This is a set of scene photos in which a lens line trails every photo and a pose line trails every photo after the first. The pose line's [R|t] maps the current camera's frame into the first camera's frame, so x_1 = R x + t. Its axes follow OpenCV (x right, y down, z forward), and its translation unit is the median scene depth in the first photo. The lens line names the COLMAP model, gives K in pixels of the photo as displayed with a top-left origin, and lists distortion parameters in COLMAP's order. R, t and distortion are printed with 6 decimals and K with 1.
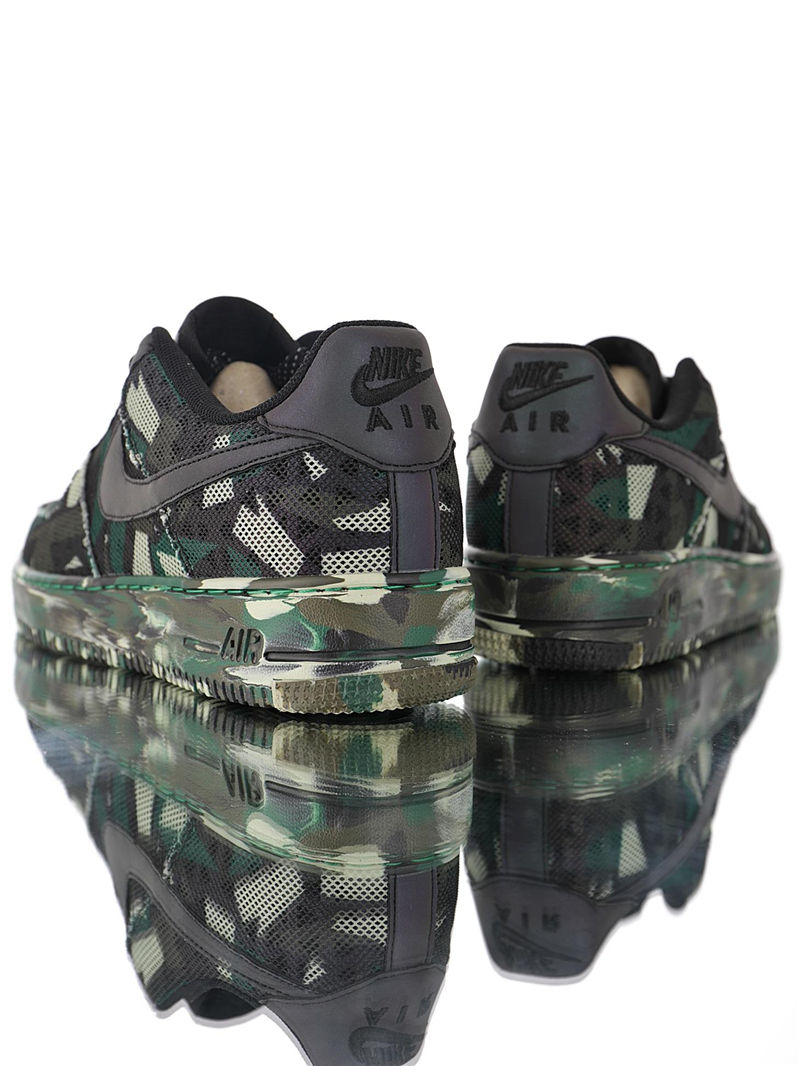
lens RADIAL K [[1407.4, 0, 399.8], [0, 1407.4, 533.0], [0, 0, 1]] dist [0.007827, 0.000000]
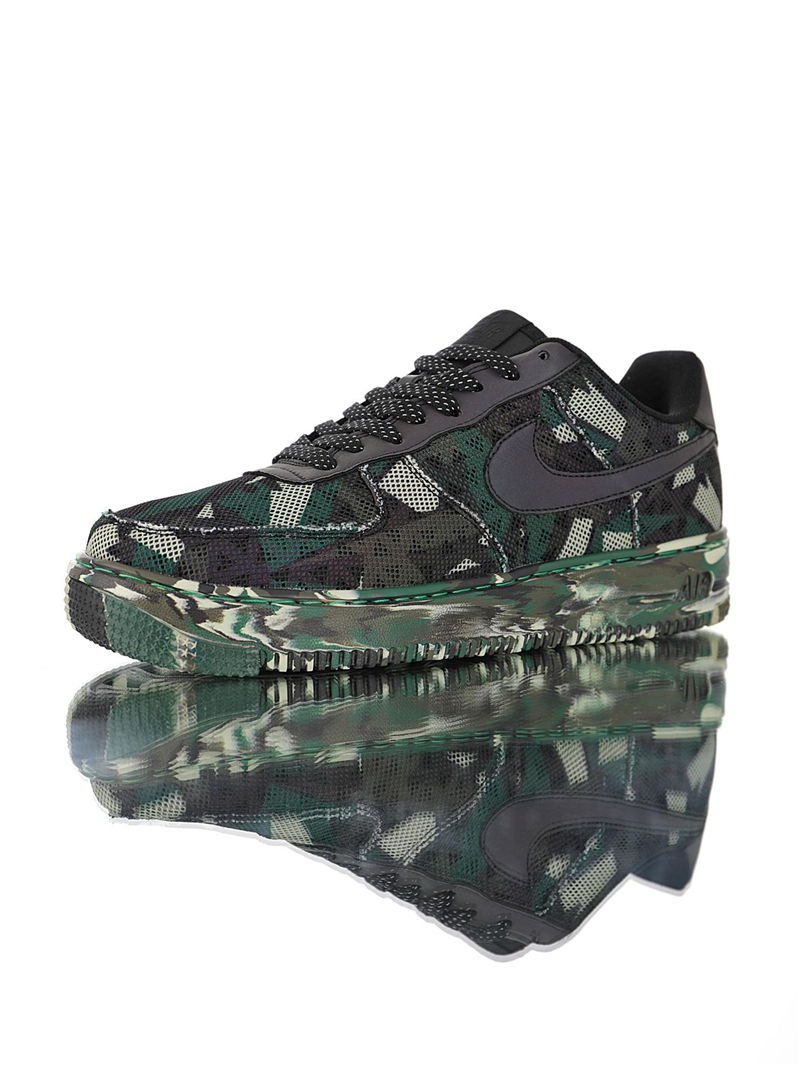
lens RADIAL K [[1407.4, 0, 400.0], [0, 1407.4, 533.3], [0, 0, 1]] dist [0.007827, 0.000000]
pose [[0.078263, -0.092876, 0.992597, -1.369265], [0.073496, 0.993479, 0.087164, -0.102195], [-0.994220, 0.066131, 0.084579, 1.081120]]
